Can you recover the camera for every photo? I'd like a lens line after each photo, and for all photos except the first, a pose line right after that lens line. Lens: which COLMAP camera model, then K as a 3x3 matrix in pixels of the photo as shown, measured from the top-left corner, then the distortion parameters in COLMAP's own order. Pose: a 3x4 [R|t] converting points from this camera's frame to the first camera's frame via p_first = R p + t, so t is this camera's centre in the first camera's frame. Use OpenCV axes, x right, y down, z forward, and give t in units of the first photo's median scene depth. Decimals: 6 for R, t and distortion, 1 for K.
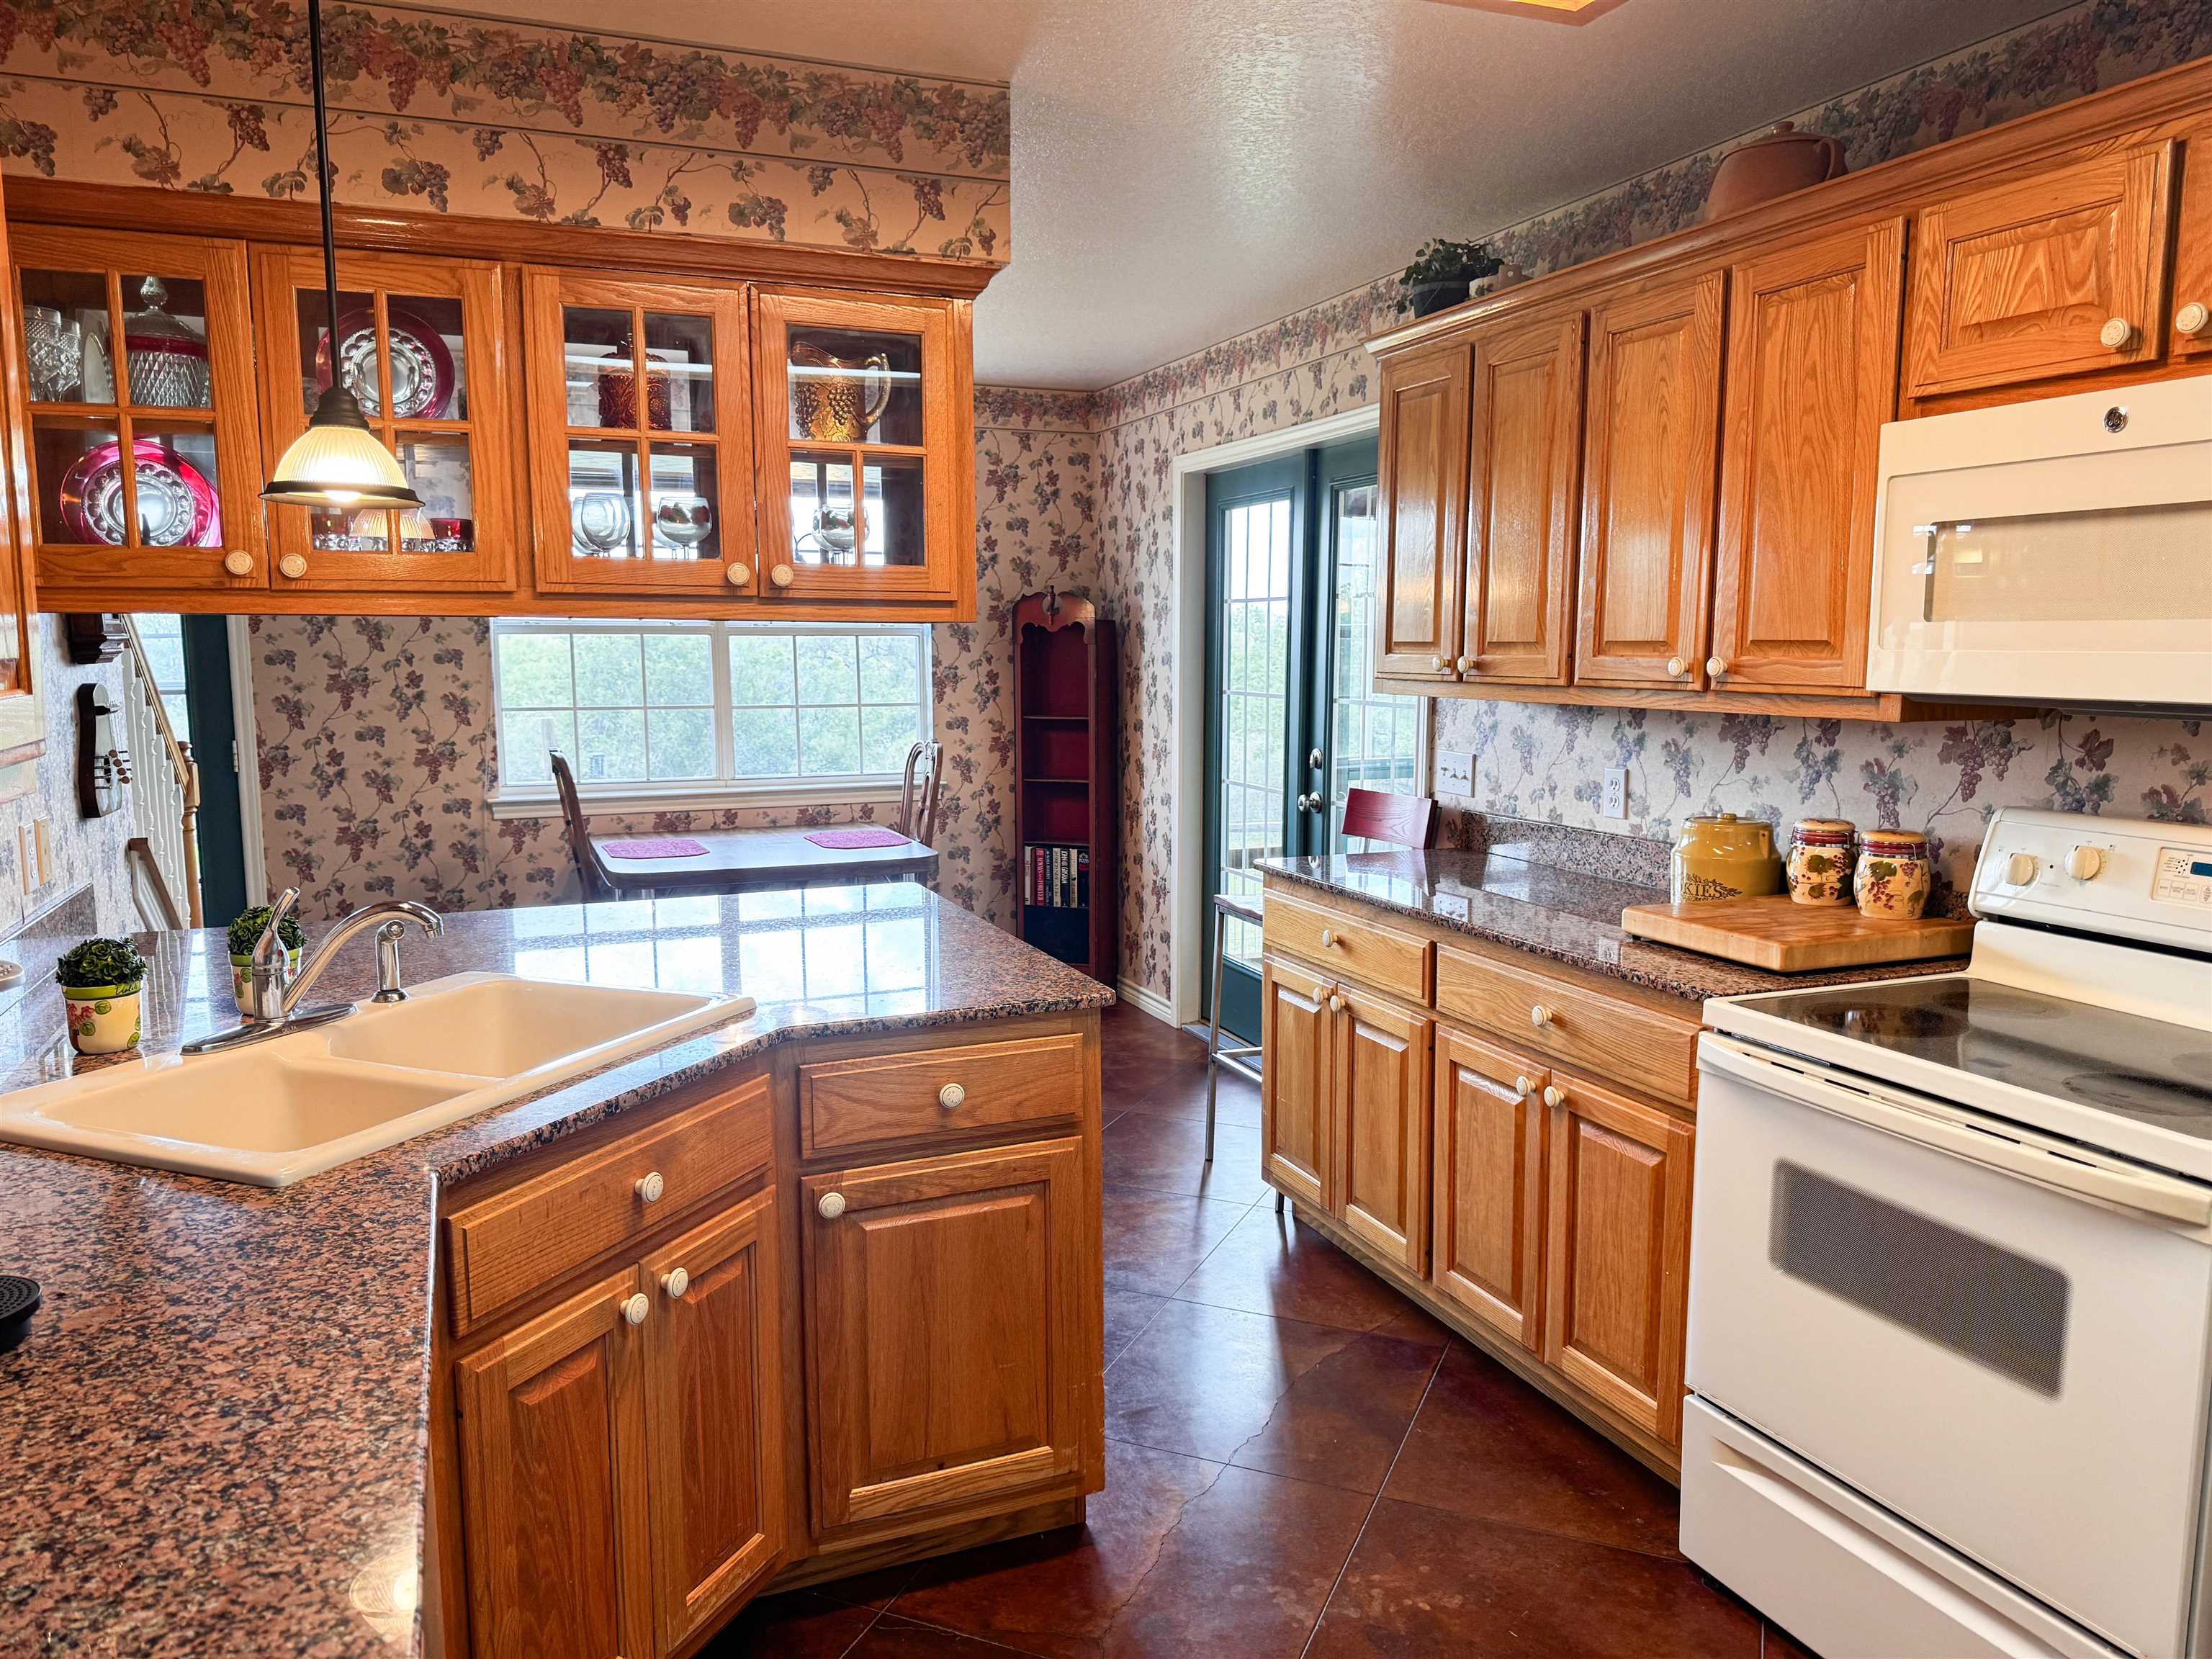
lens RADIAL K [[1552.2, 0, 1103.8], [0, 1552.2, 823.9], [0, 0, 1]] dist [0.006407, -0.008112]
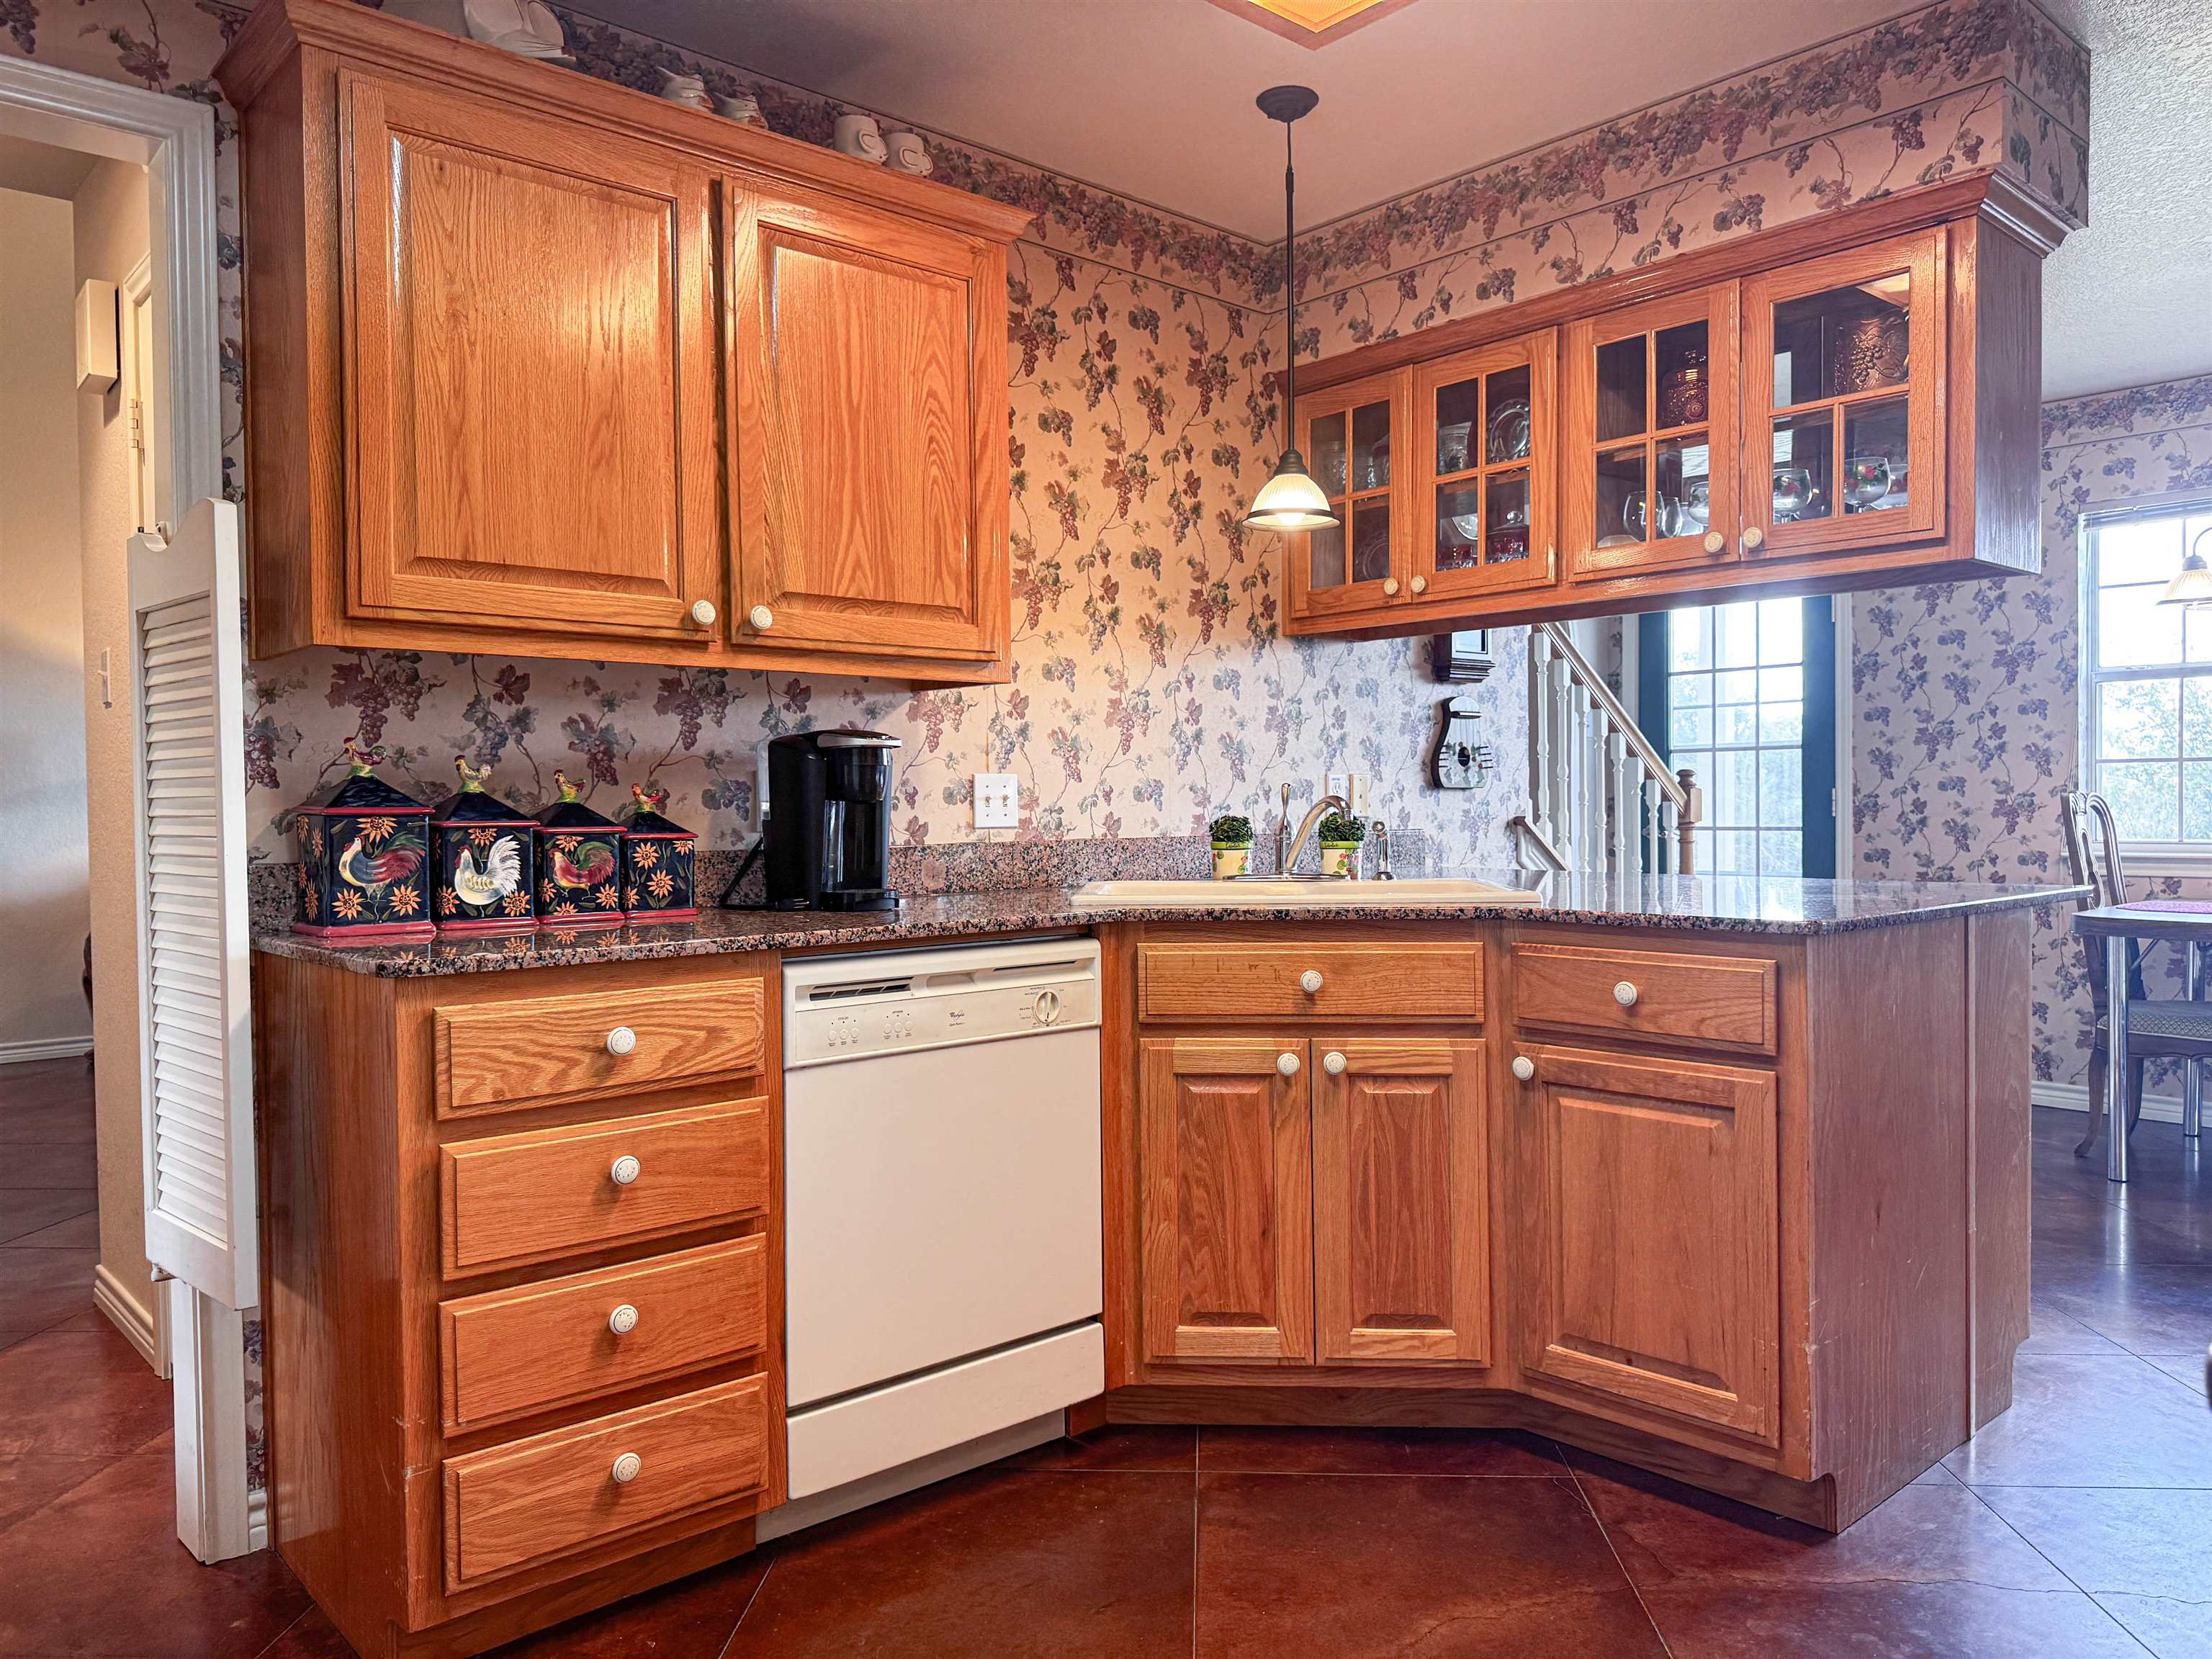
lens RADIAL K [[1552.2, 0, 1099.7], [0, 1552.2, 837.9], [0, 0, 1]] dist [0.006407, -0.008112]
pose [[0.334393, 0.025626, -0.942085, 0.613740], [-0.105157, 0.994403, -0.010276, 0.093783], [0.936549, 0.102503, 0.335216, 0.236692]]
